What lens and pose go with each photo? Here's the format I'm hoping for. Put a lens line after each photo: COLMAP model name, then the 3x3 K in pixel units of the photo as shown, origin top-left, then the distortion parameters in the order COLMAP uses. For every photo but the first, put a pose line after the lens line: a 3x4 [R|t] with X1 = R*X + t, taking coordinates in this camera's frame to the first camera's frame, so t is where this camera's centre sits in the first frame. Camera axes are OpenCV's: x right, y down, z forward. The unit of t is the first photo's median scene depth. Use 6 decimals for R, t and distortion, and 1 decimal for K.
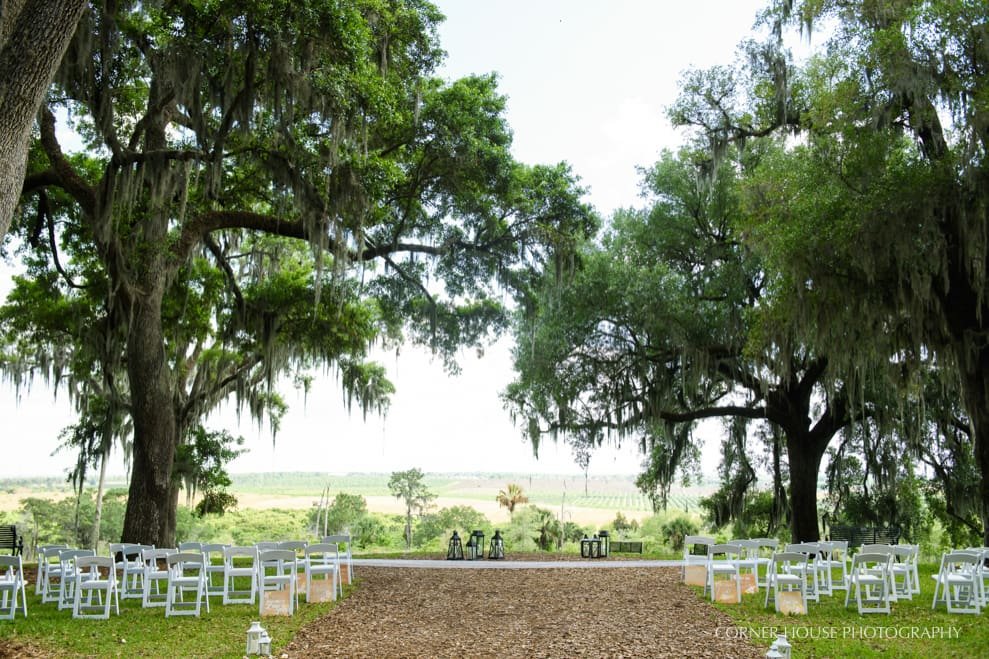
lens RADIAL K [[973.4, 0, 472.8], [0, 973.4, 329.5], [0, 0, 1]] dist [0.082183, 0.001734]
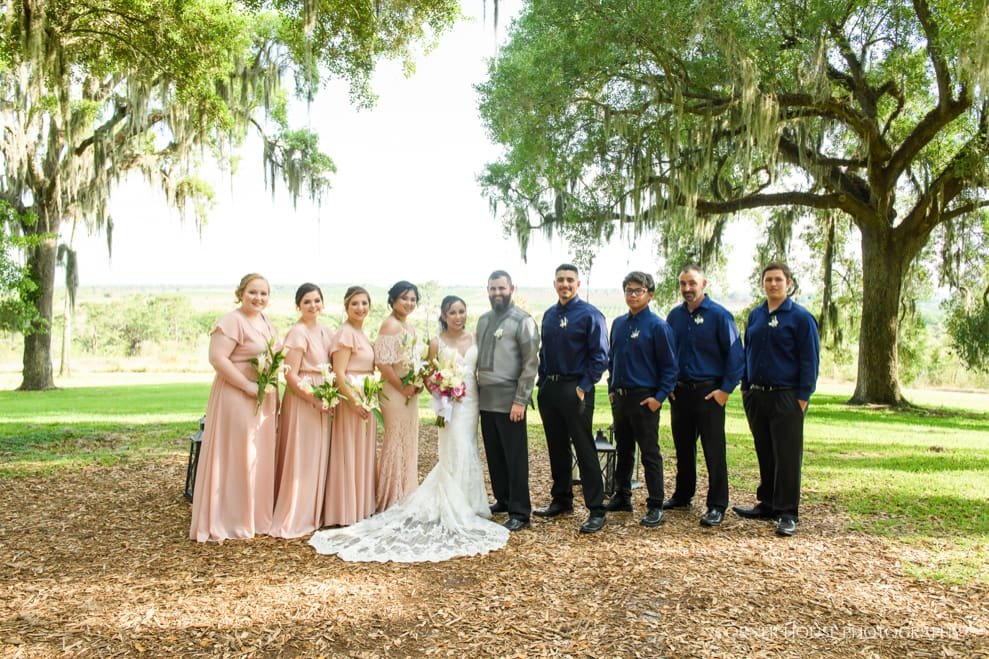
lens RADIAL K [[808.0, 0, 494.5], [0, 808.0, 329.5], [0, 0, 1]] dist [-0.164668, -0.001124]
pose [[0.999885, 0.014551, -0.004379, 0.062444], [-0.013407, 0.980428, 0.196422, 0.083193], [0.007151, -0.196341, 0.980510, 0.508370]]
